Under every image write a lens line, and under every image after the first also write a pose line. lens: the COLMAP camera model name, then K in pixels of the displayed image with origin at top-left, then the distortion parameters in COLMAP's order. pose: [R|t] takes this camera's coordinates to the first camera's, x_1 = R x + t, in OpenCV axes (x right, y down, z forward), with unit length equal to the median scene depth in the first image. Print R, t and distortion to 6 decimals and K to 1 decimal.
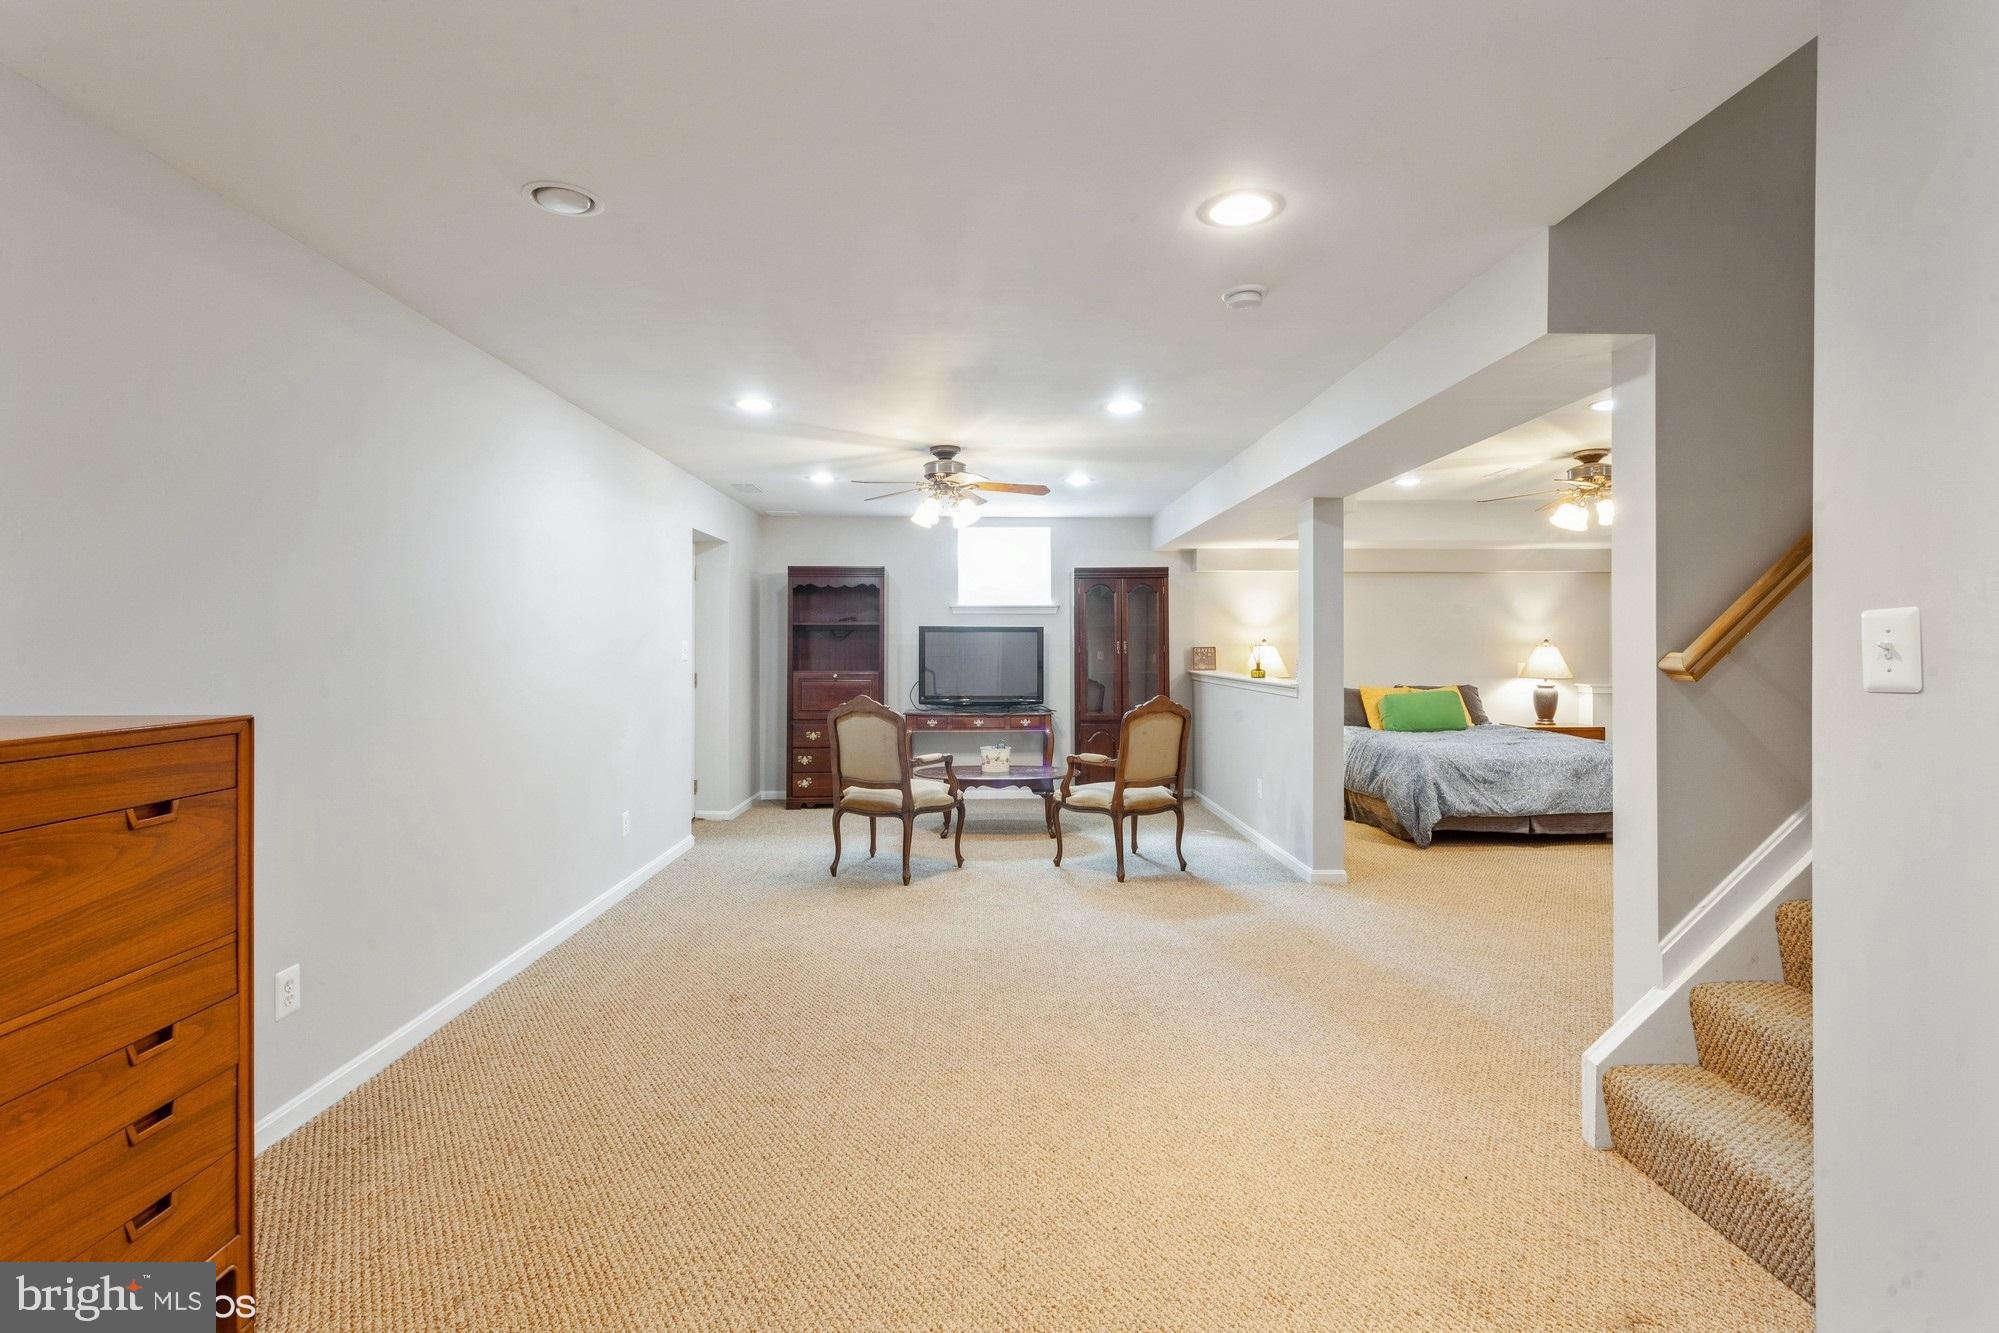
lens RADIAL K [[964.8, 0, 1003.2], [0, 964.8, 645.6], [0, 0, 1]] dist [0.000955, 0.000281]
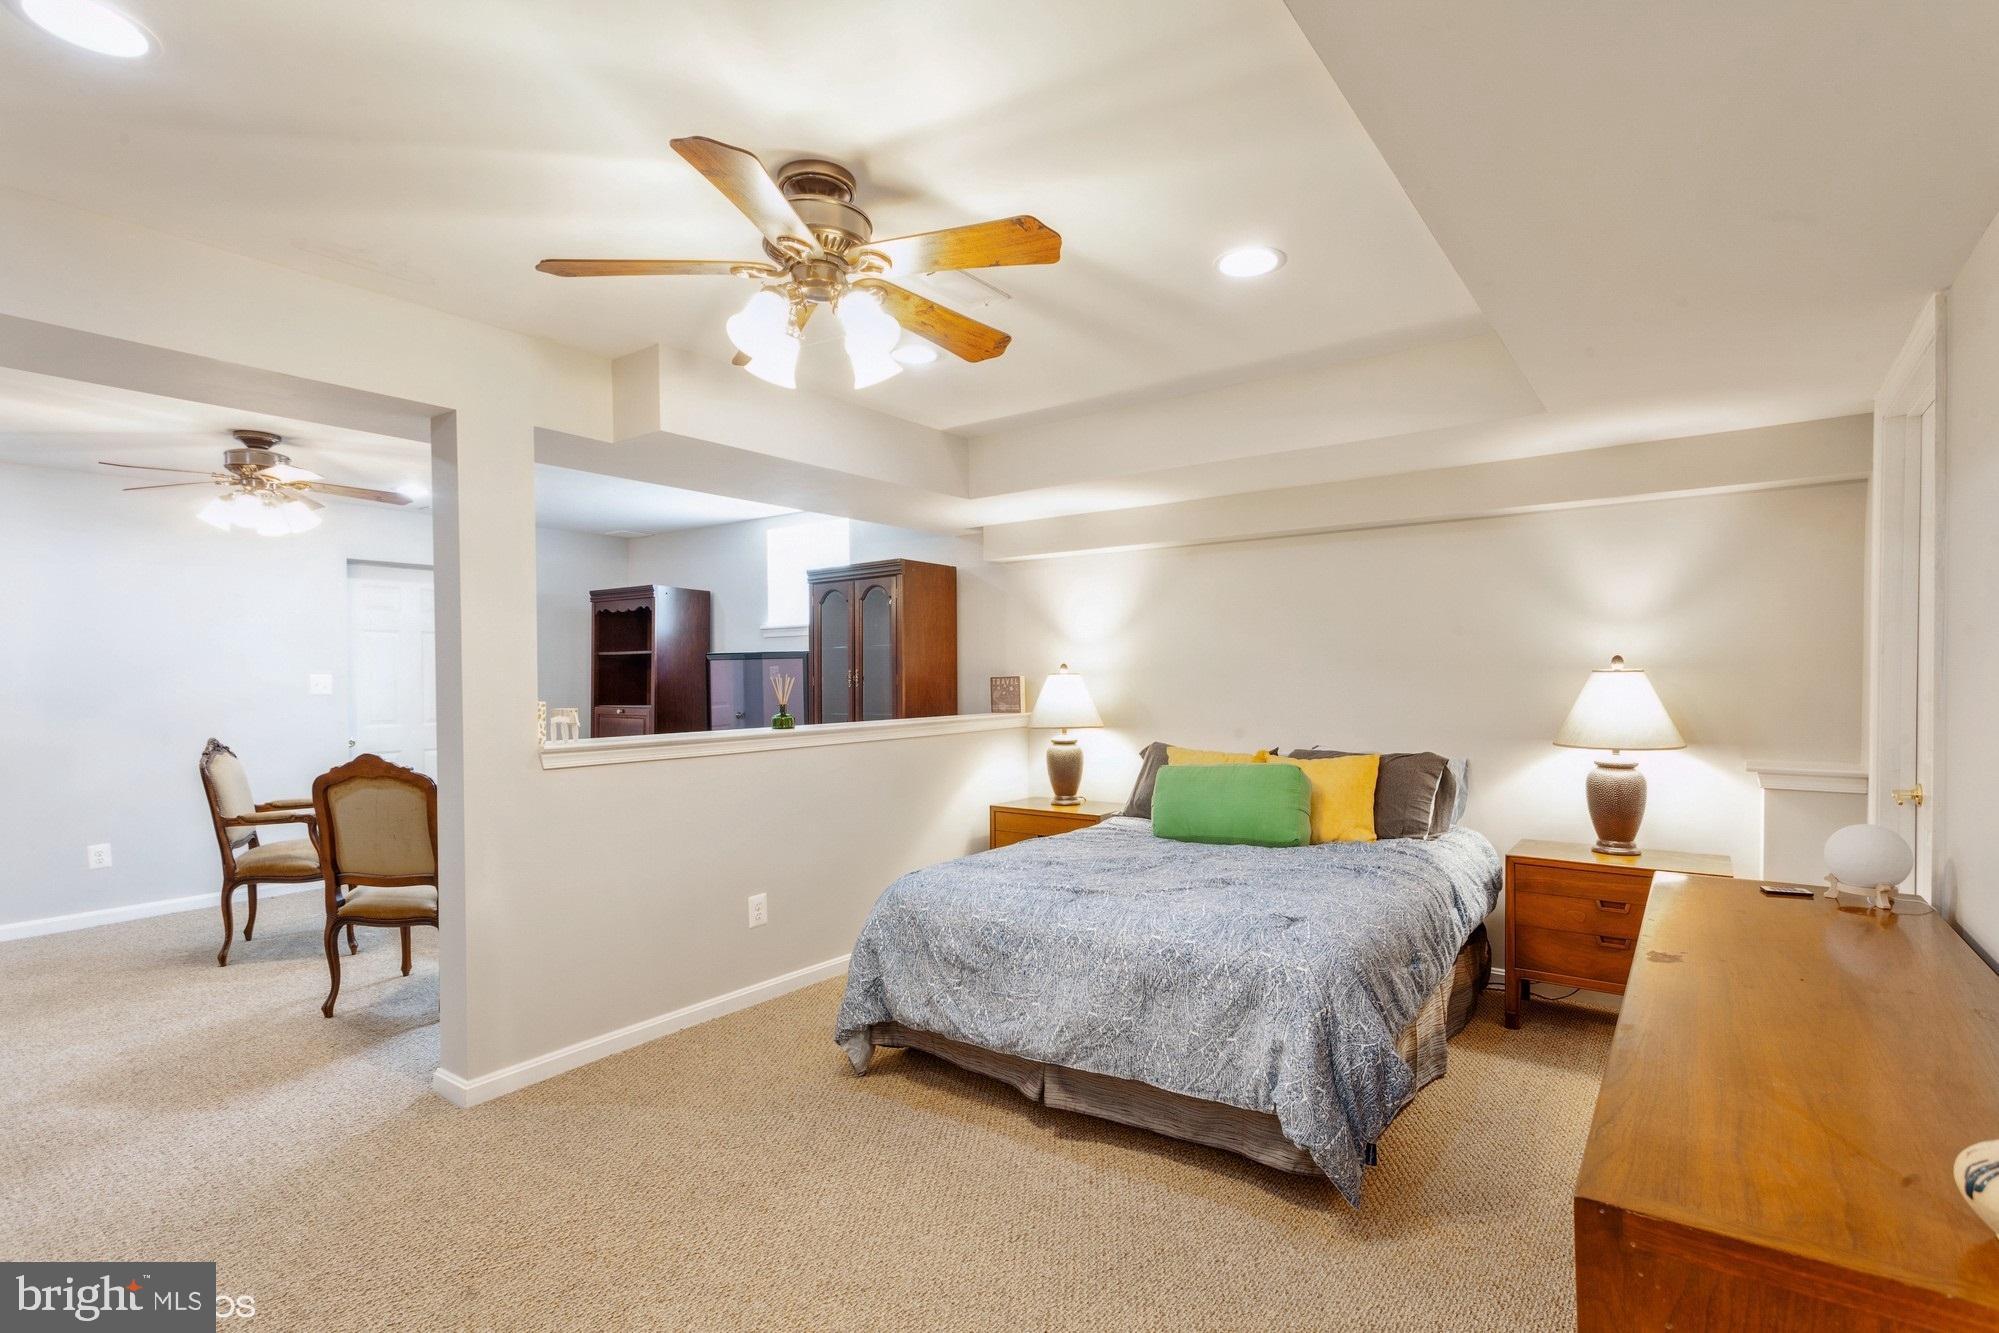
lens RADIAL K [[960.7, 0, 997.9], [0, 960.7, 696.5], [0, 0, 1]] dist [0.000154, 0.000143]
pose [[0.787376, 0.008103, -0.616420, 0.794007], [0.005844, 0.999771, 0.020607, 0.001517], [0.616445, -0.019827, 0.787148, 0.644233]]
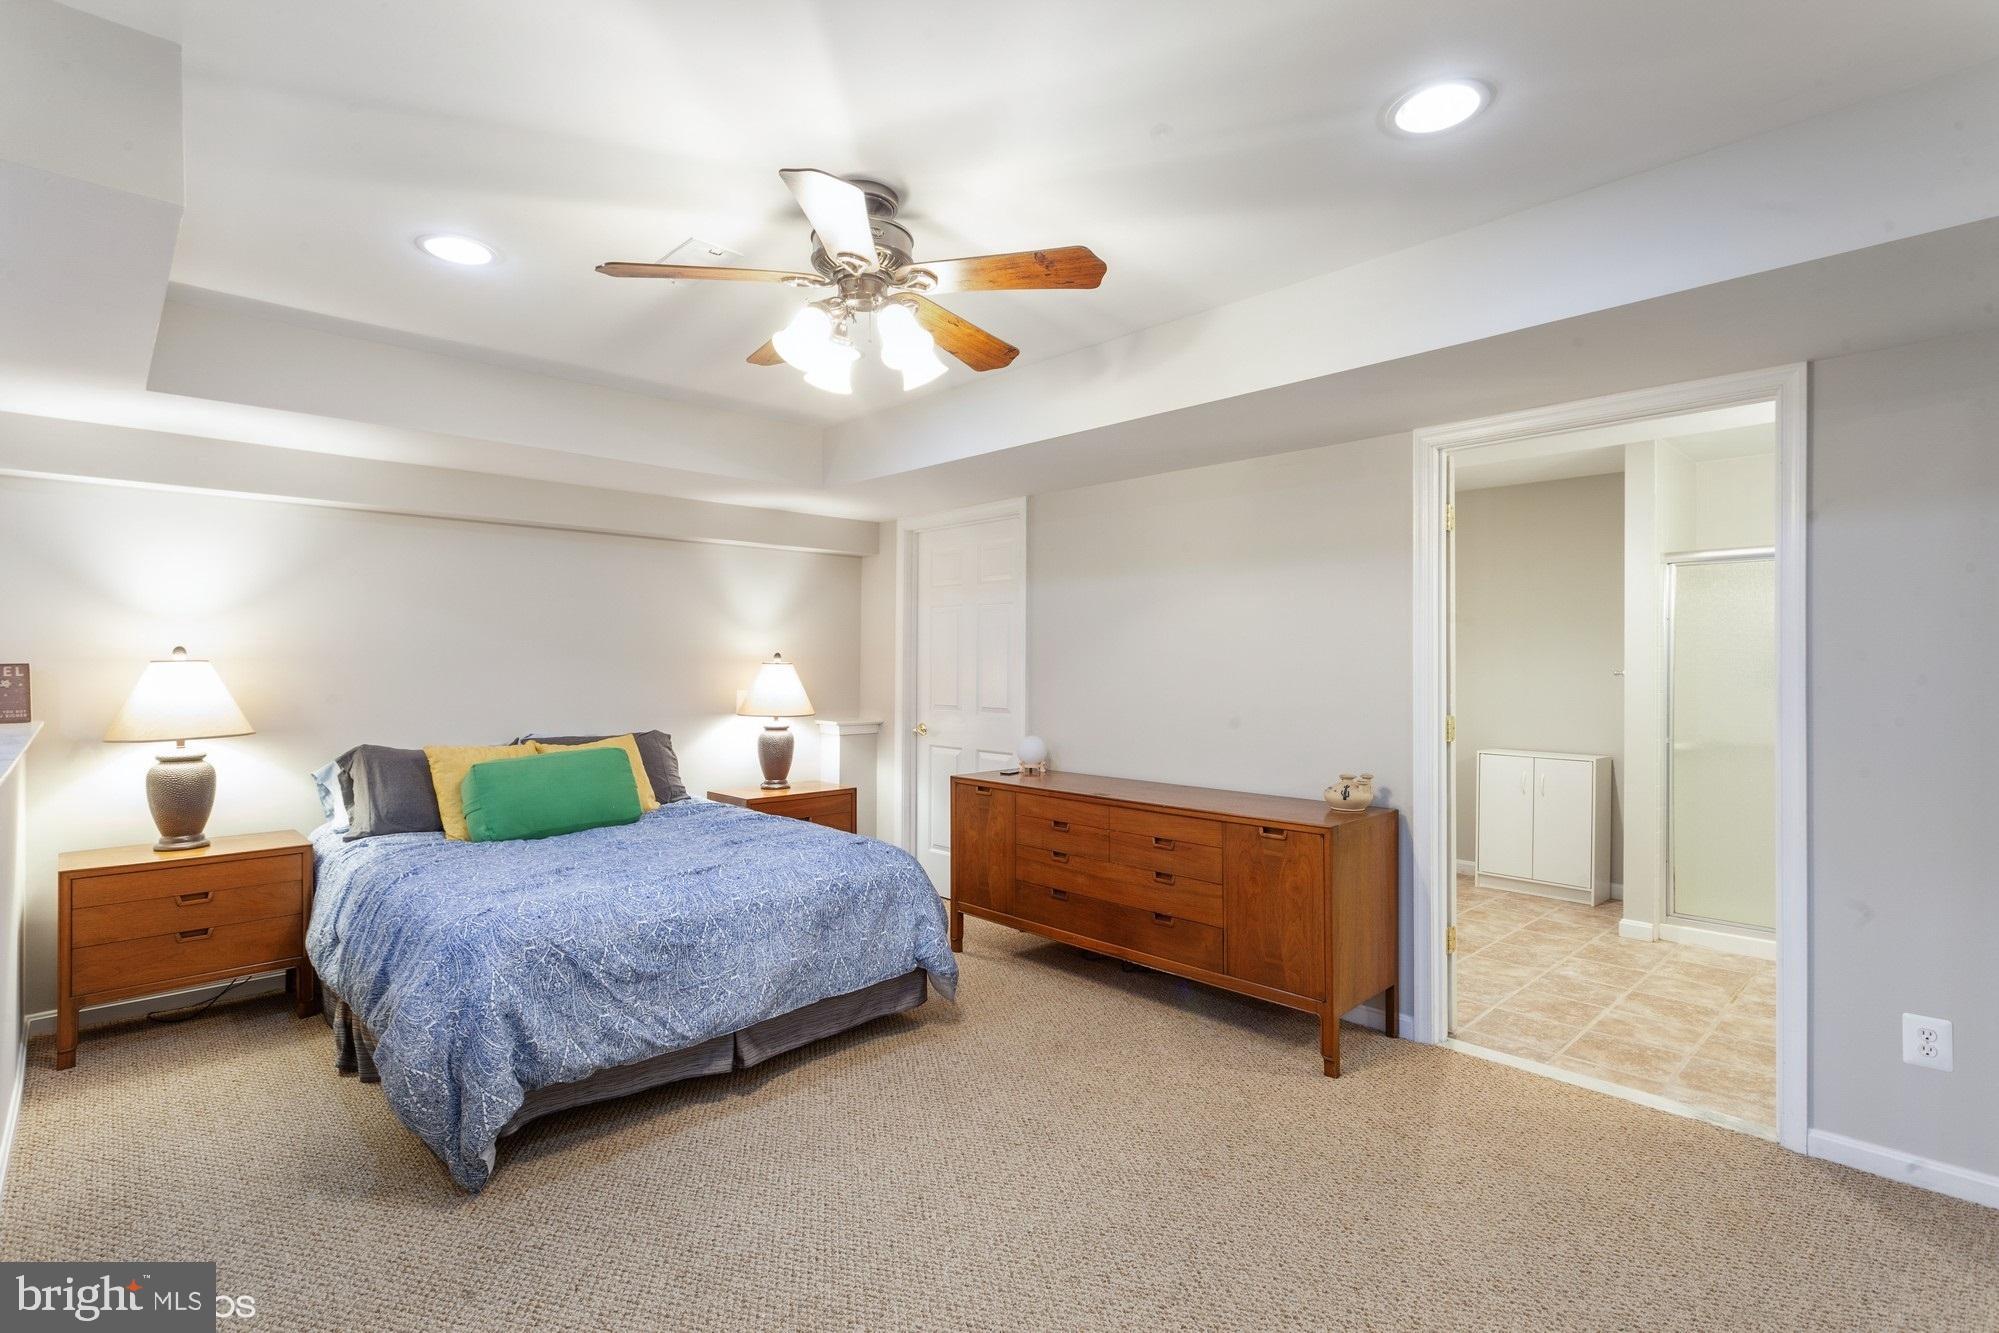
lens RADIAL K [[959.1, 0, 999.5], [0, 959.1, 666.5], [0, 0, 1]] dist [0.028107, -0.000007]
pose [[0.746155, -0.000521, 0.665772, 0.330369], [-0.003213, 0.999985, 0.004384, -0.001271], [-0.665764, -0.005410, 0.746142, 0.567158]]
